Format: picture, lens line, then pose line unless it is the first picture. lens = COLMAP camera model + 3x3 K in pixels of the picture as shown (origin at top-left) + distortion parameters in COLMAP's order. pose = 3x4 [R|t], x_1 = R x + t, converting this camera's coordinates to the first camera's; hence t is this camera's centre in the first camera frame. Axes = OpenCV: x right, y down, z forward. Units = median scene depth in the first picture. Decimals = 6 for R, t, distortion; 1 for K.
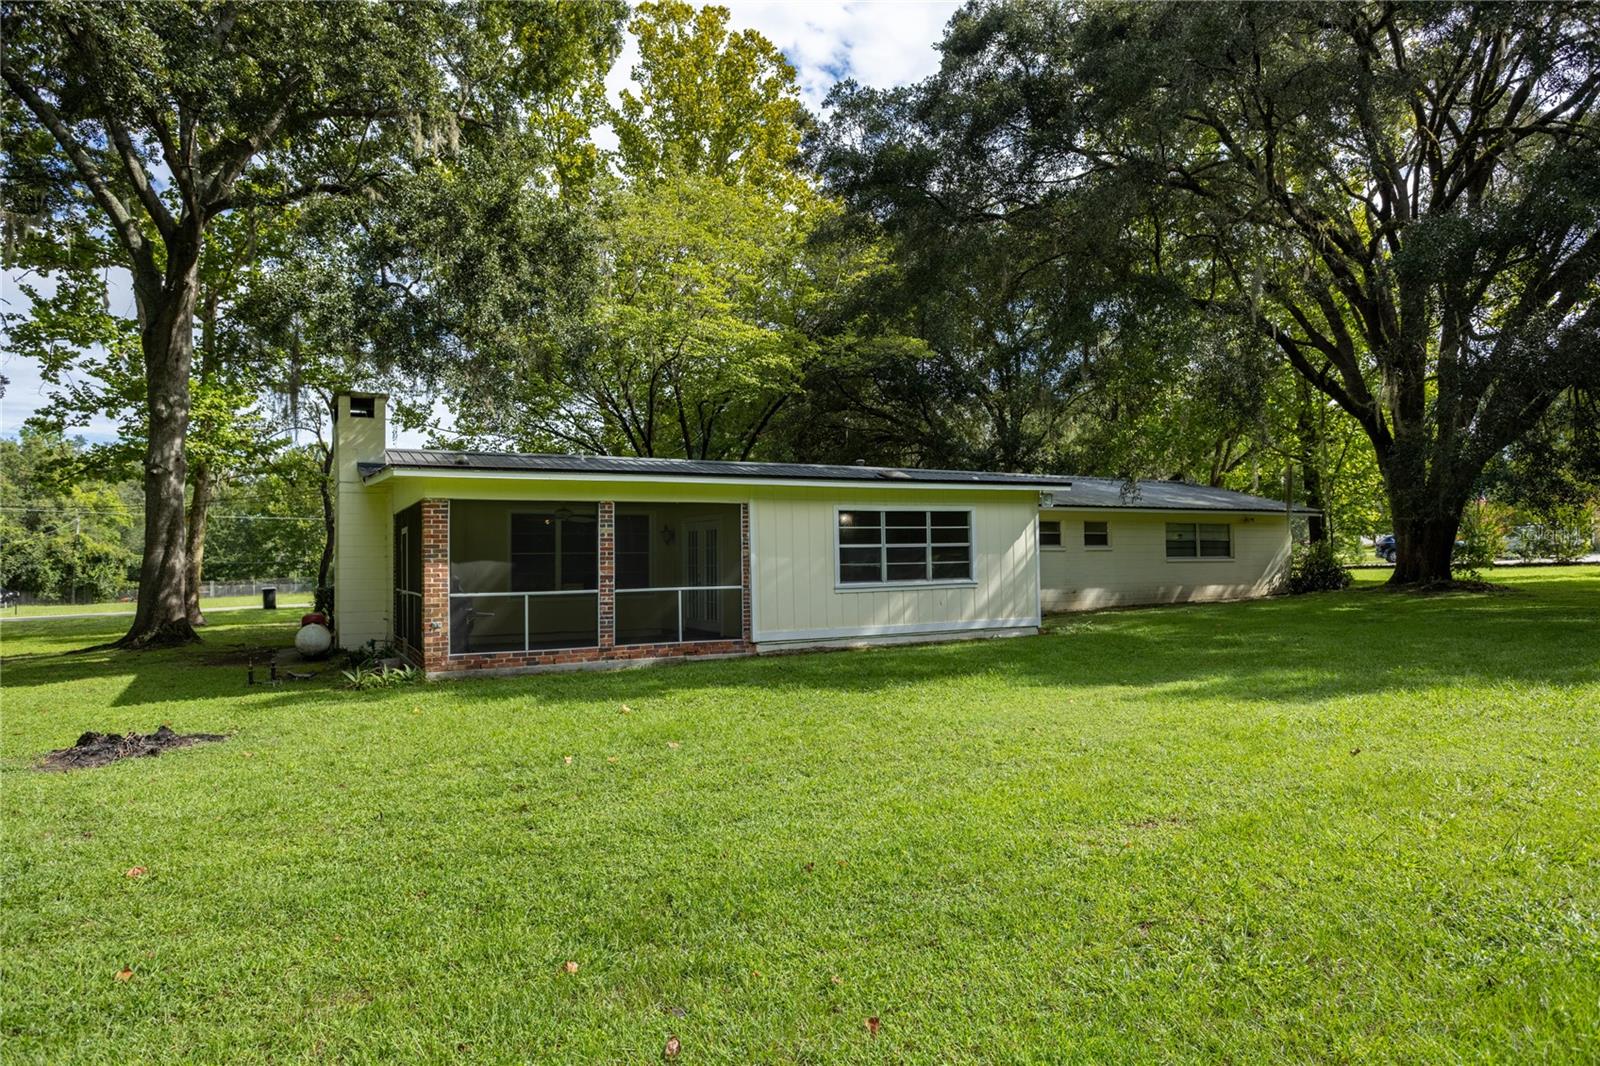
lens RADIAL K [[1012.3, 0, 801.3], [0, 1012.3, 538.4], [0, 0, 1]] dist [-0.005026, -0.000255]
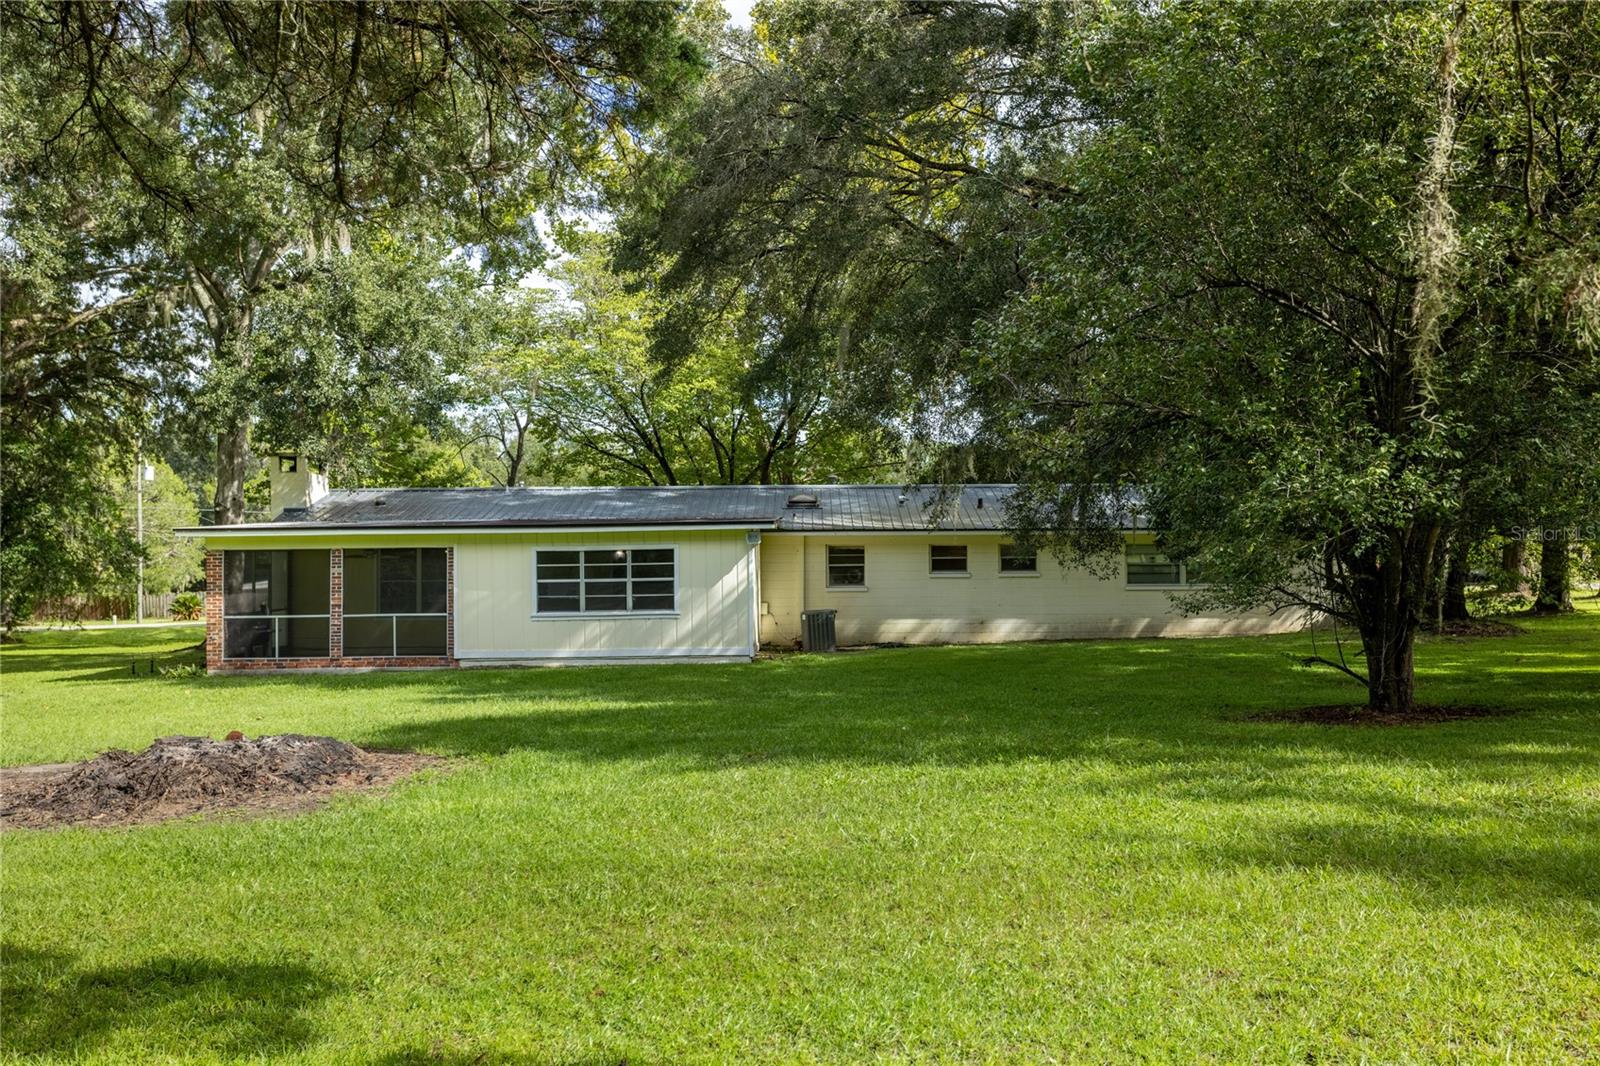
lens RADIAL K [[1554.5, 0, 799.1], [0, 1554.5, 532.1], [0, 0, 1]] dist [0.010897, 0.000000]
pose [[0.880619, -0.002930, -0.473816, 1.163804], [0.008946, 0.999905, 0.010443, -0.065708], [0.473741, -0.013435, 0.880562, -0.458290]]
